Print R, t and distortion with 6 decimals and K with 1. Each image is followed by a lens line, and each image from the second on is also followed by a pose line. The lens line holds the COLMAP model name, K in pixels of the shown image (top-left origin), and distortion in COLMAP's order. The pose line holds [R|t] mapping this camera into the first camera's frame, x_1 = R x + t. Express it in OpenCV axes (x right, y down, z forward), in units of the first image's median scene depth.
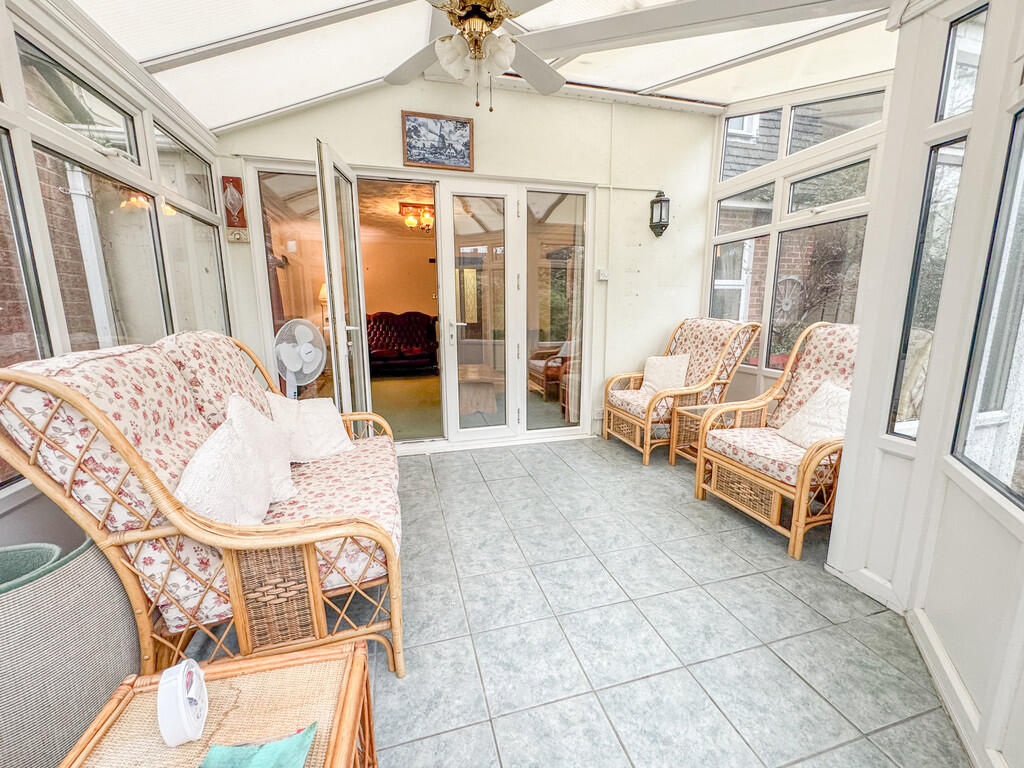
lens RADIAL K [[421.3, 0, 512.0], [0, 421.3, 384.0], [0, 0, 1]] dist [-0.000789, -0.000256]
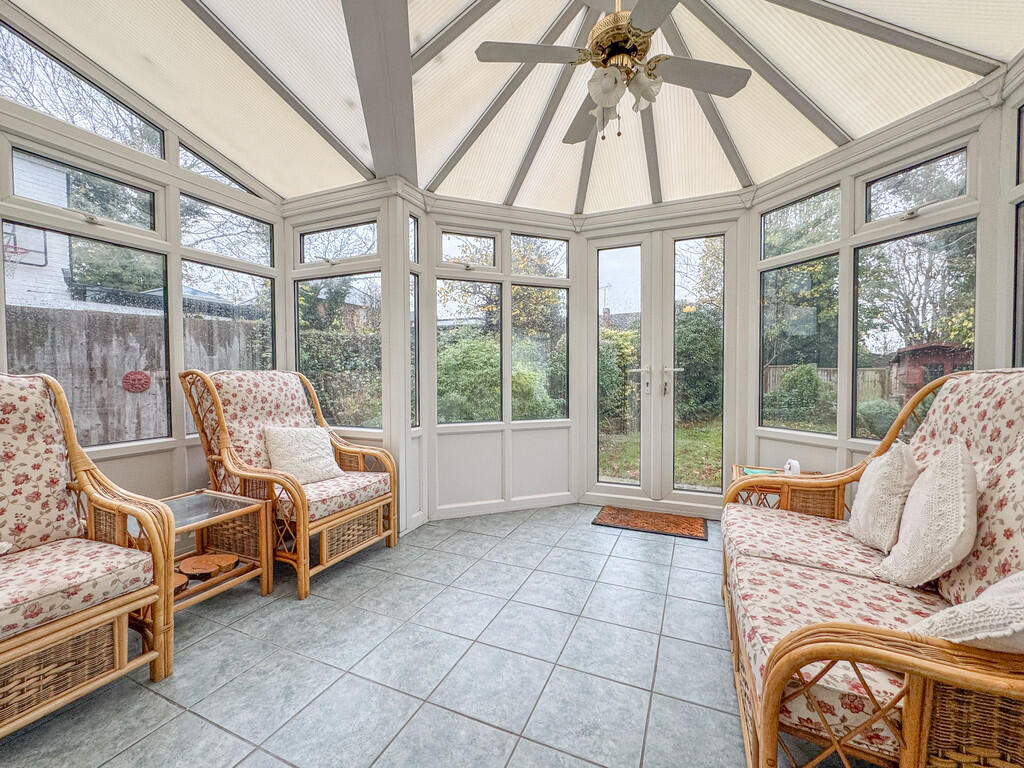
lens RADIAL K [[421.3, 0, 512.0], [0, 421.3, 384.0], [0, 0, 1]] dist [-0.000789, -0.000256]
pose [[-0.774491, -0.002613, 0.632579, -0.353337], [0.126222, 0.979244, 0.158584, -0.193098], [-0.619864, 0.202667, -0.758086, 1.404458]]
